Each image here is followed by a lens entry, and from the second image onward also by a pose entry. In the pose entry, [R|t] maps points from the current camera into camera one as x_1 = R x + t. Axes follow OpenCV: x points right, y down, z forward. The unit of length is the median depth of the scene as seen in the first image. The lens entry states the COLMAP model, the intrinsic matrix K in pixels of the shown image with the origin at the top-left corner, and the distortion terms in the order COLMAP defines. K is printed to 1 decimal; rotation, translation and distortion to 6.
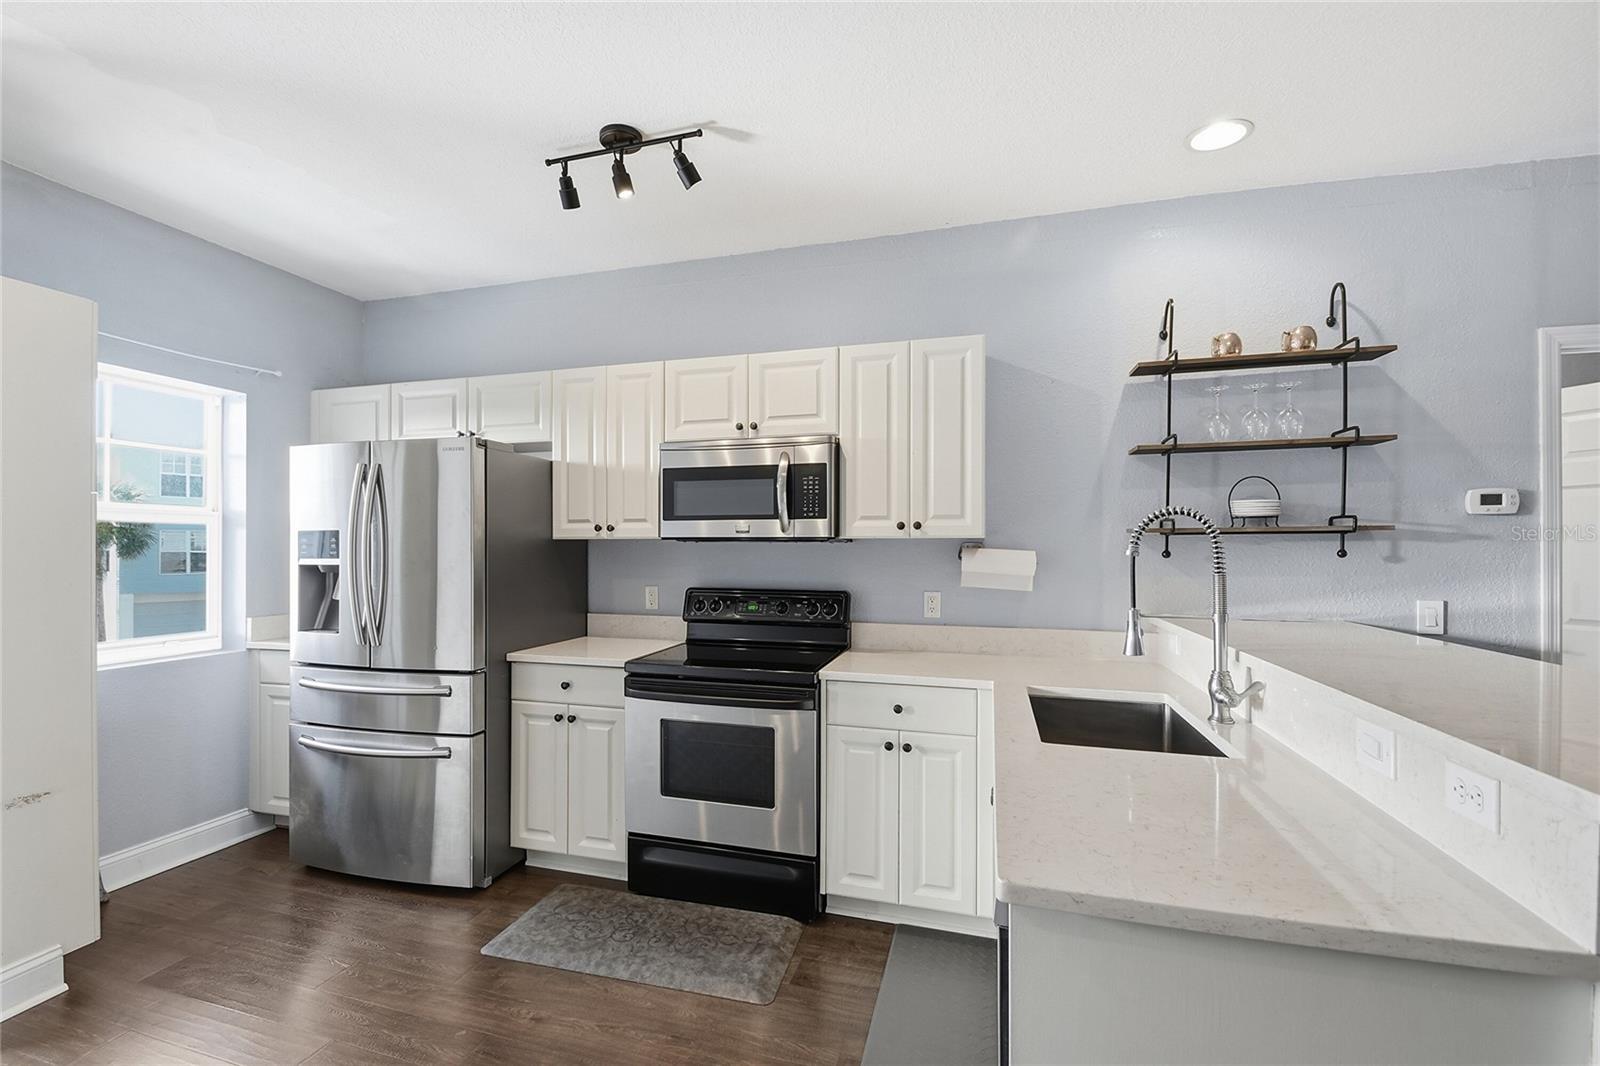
lens RADIAL K [[712.0, 0, 771.7], [0, 712.0, 548.8], [0, 0, 1]] dist [0.011597, -0.015218]
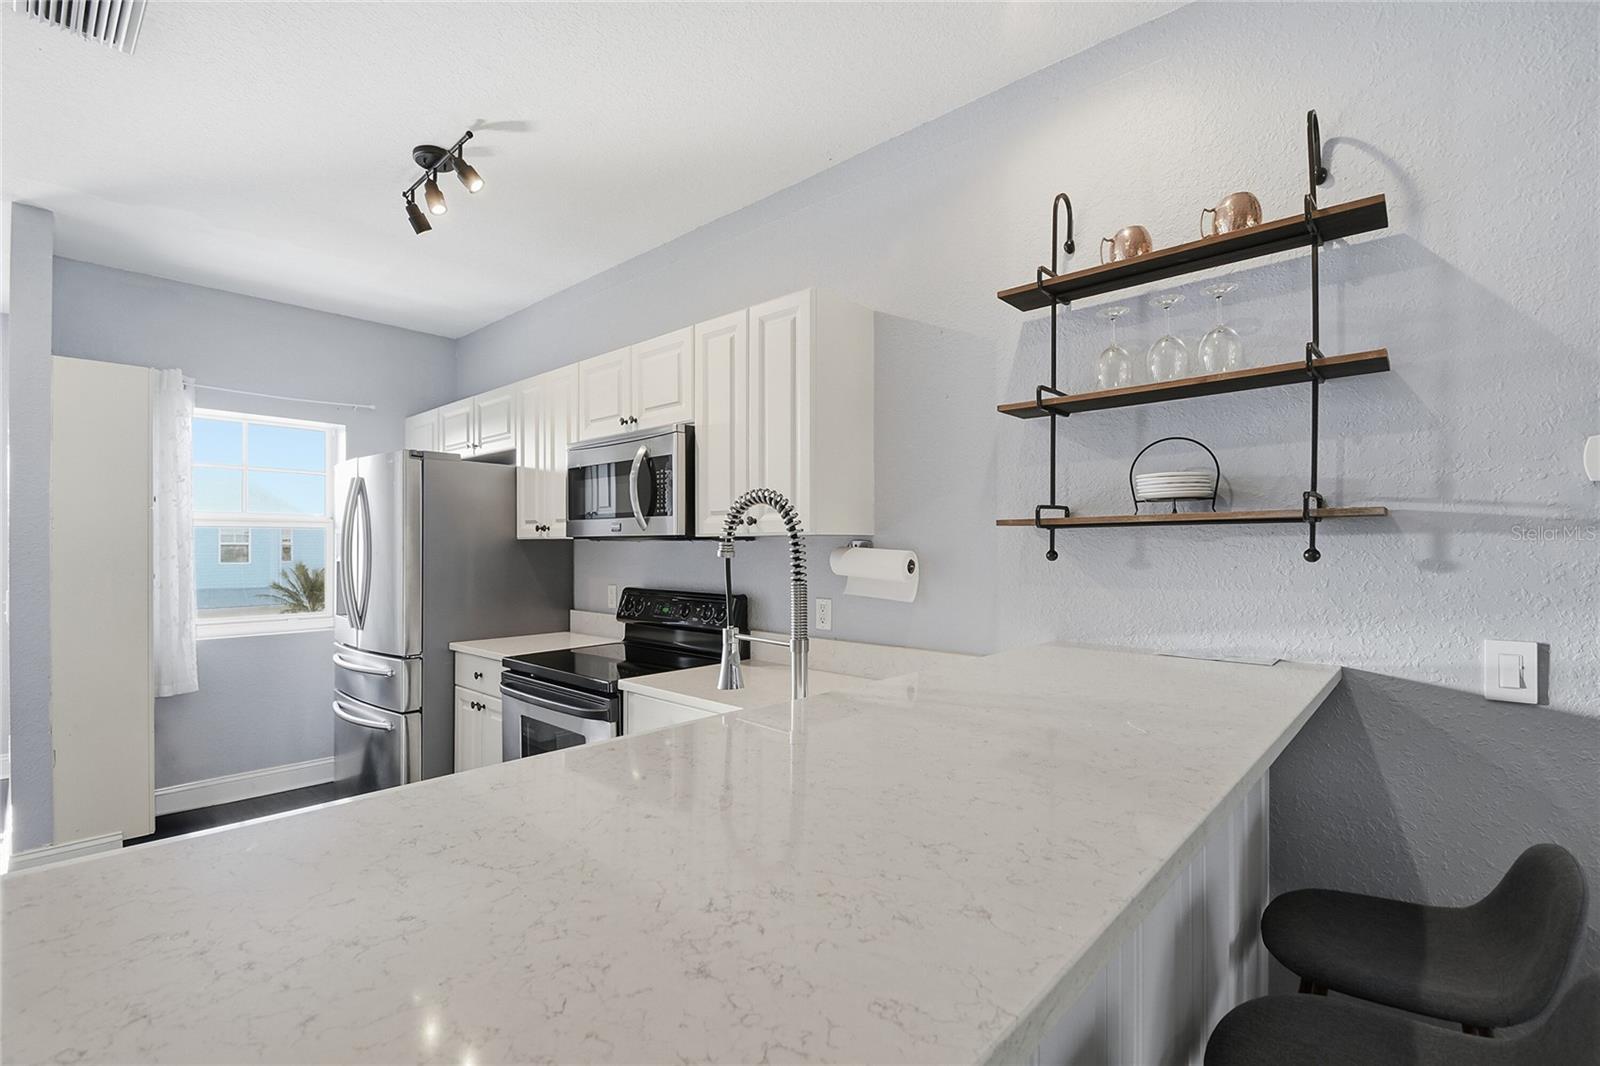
lens RADIAL K [[712.0, 0, 771.7], [0, 712.0, 548.8], [0, 0, 1]] dist [0.011597, -0.015218]
pose [[0.900468, -0.000427, -0.434922, 0.614890], [0.000647, 1.000000, 0.000356, 0.000648], [0.434922, -0.000602, 0.900468, 0.240547]]
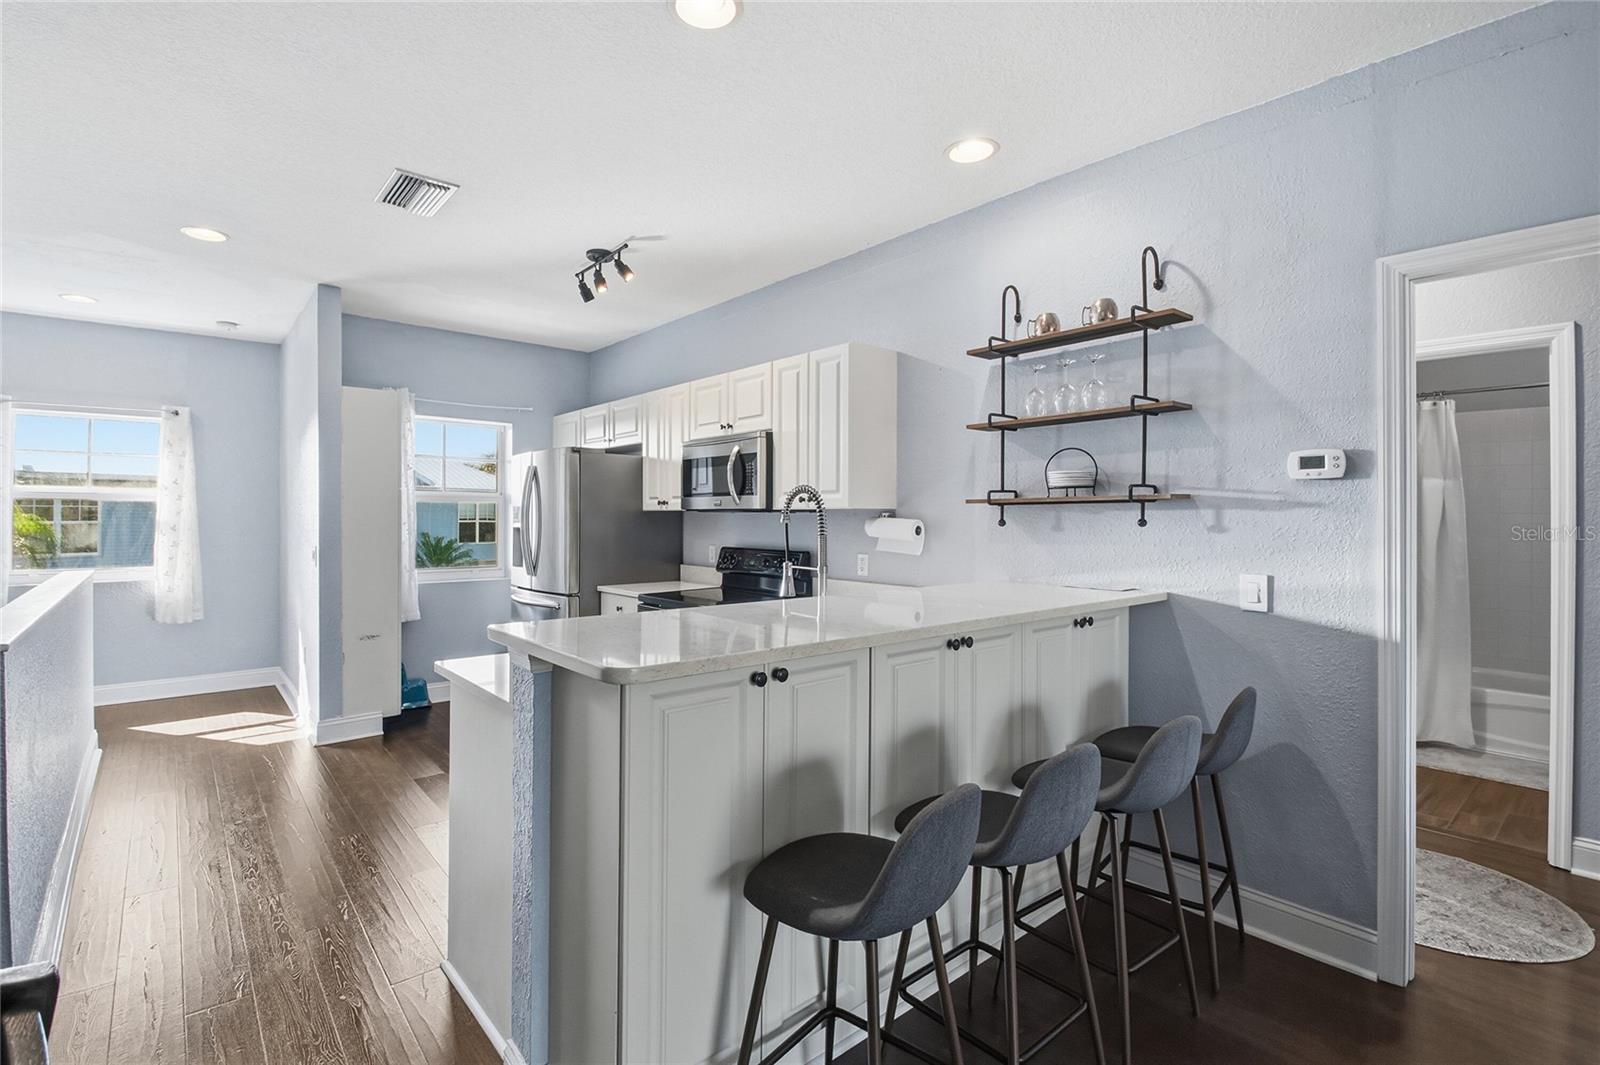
lens RADIAL K [[742.2, 0, 761.6], [0, 742.2, 522.6], [0, 0, 1]] dist [-0.000619, -0.000422]
pose [[0.832575, 0.005023, -0.553889, 0.879977], [-0.003485, 0.999987, 0.003830, 0.004270], [0.553901, -0.001258, 0.832582, -0.143131]]
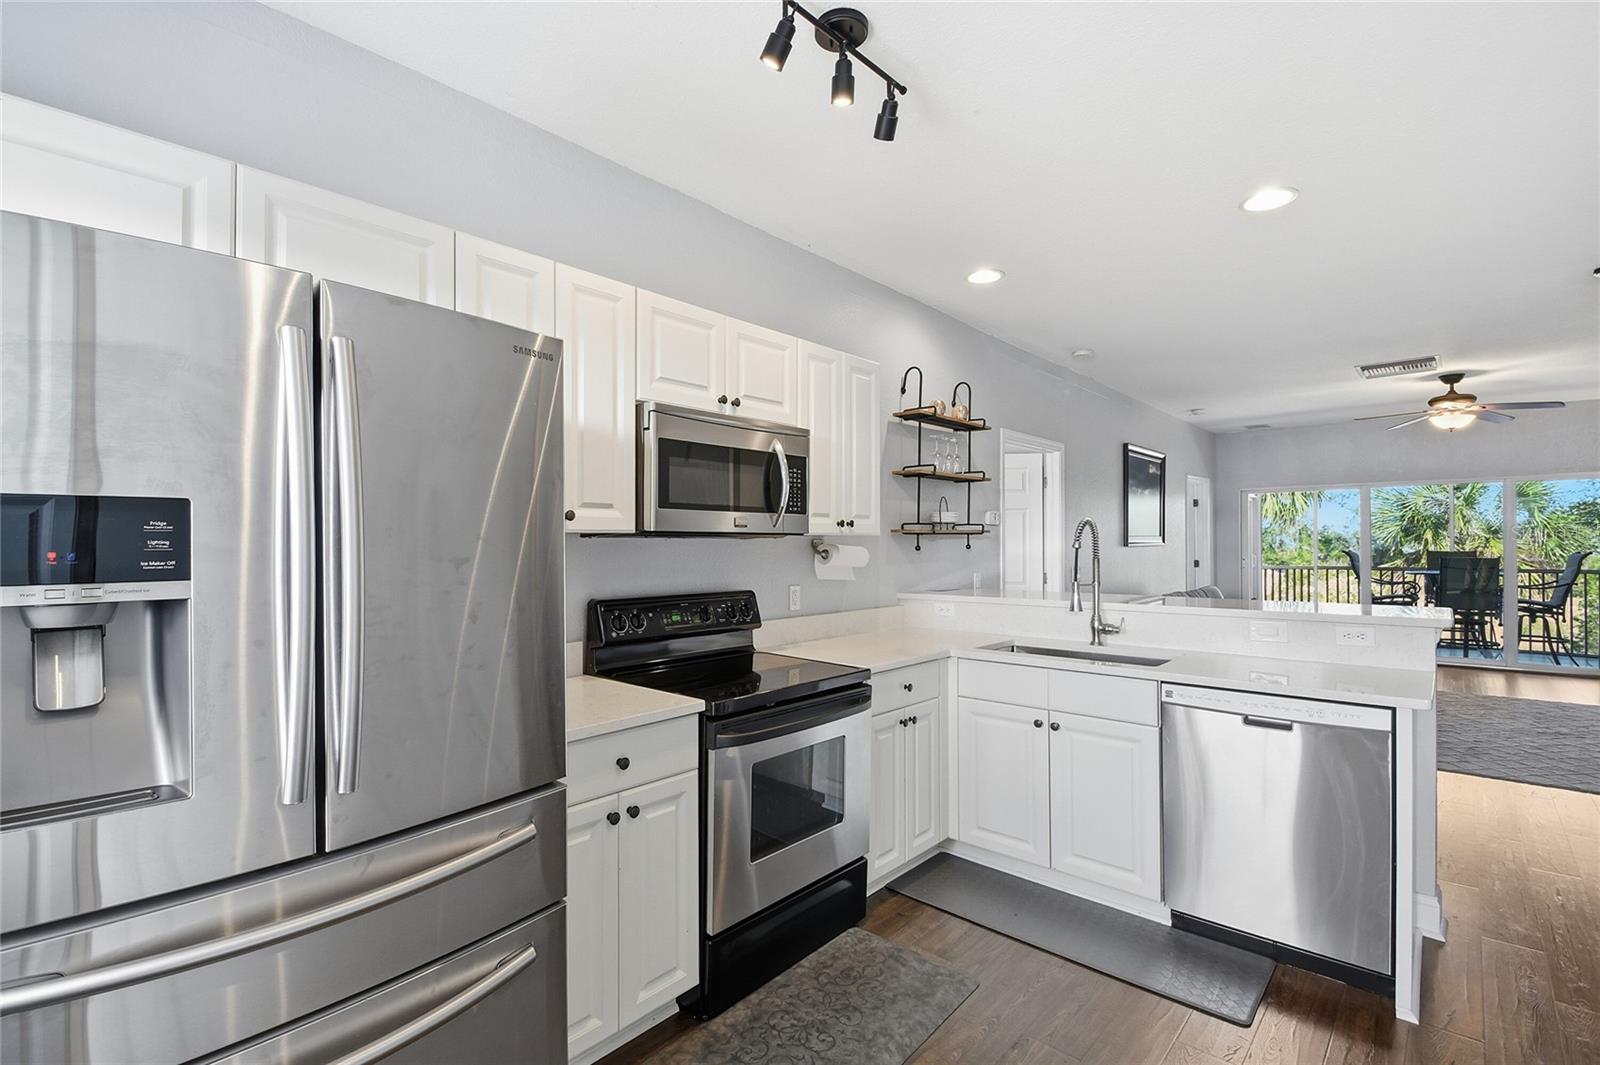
lens RADIAL K [[726.4, 0, 764.1], [0, 726.4, 542.9], [0, 0, 1]] dist [0.012323, -0.015563]
pose [[0.441715, -0.001600, 0.897154, -0.872155], [0.006305, 0.999979, -0.001321, -0.002620], [-0.897133, 0.006240, 0.441716, 0.643147]]
